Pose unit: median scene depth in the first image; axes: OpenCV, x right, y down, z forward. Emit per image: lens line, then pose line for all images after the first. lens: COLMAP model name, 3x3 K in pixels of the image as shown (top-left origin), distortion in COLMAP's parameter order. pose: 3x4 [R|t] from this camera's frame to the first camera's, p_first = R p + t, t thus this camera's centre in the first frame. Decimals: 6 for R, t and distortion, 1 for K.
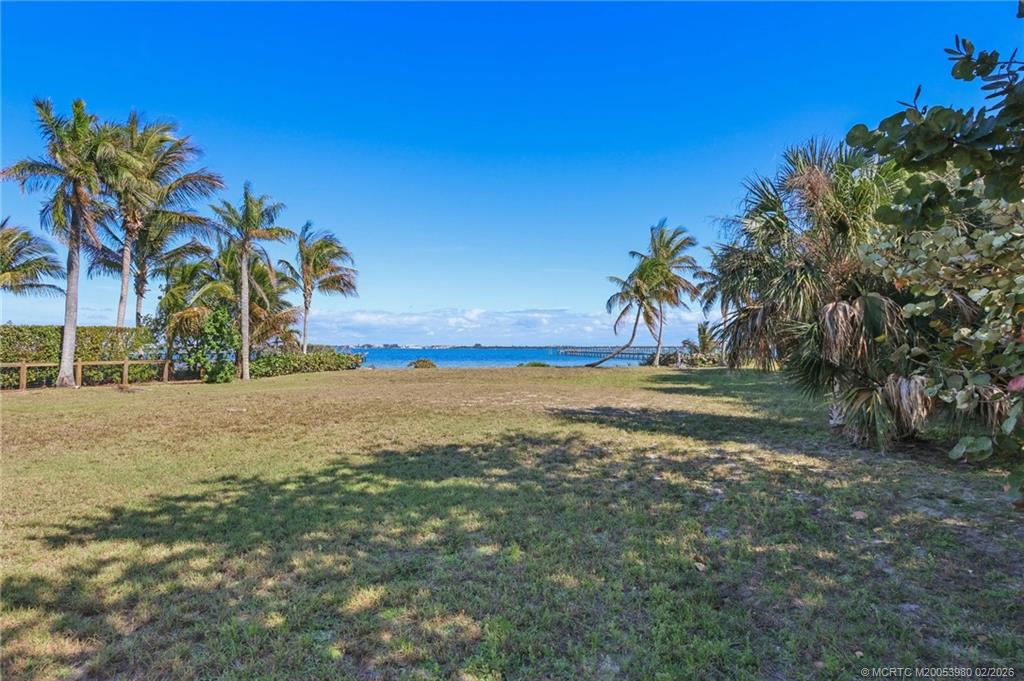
lens RADIAL K [[557.0, 0, 512.0], [0, 557.0, 340.5], [0, 0, 1]] dist [-0.003121, -0.000541]
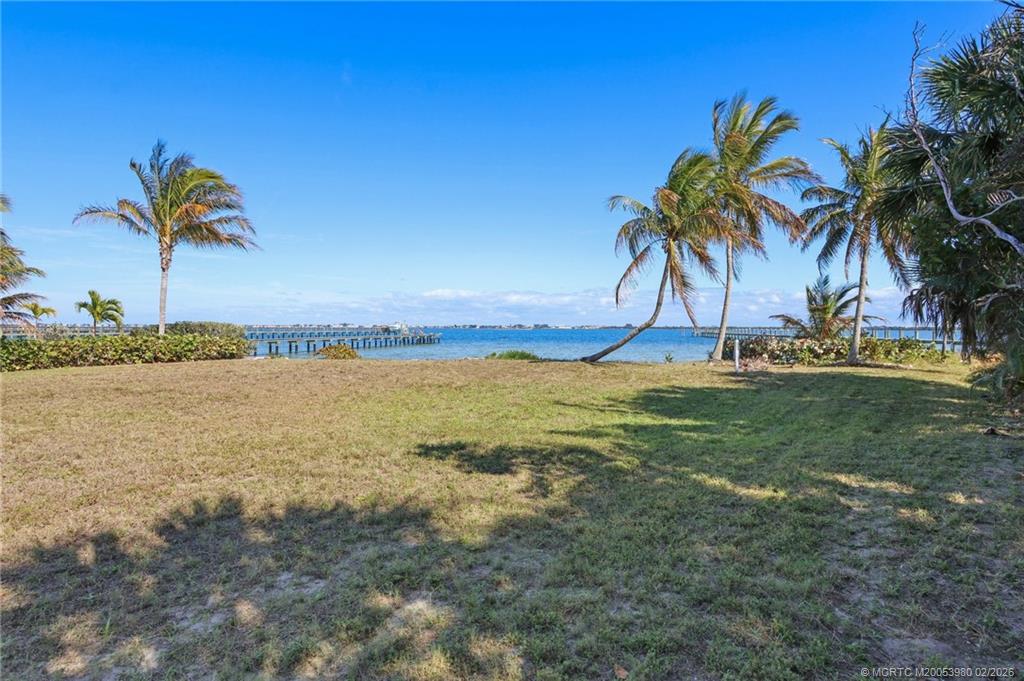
lens RADIAL K [[557.0, 0, 512.0], [0, 557.0, 340.5], [0, 0, 1]] dist [-0.003121, -0.000541]
pose [[0.962831, 0.009114, -0.269952, 0.140845], [0.000543, 0.999363, 0.035676, 0.003374], [0.270105, -0.034496, 0.962213, 0.275465]]
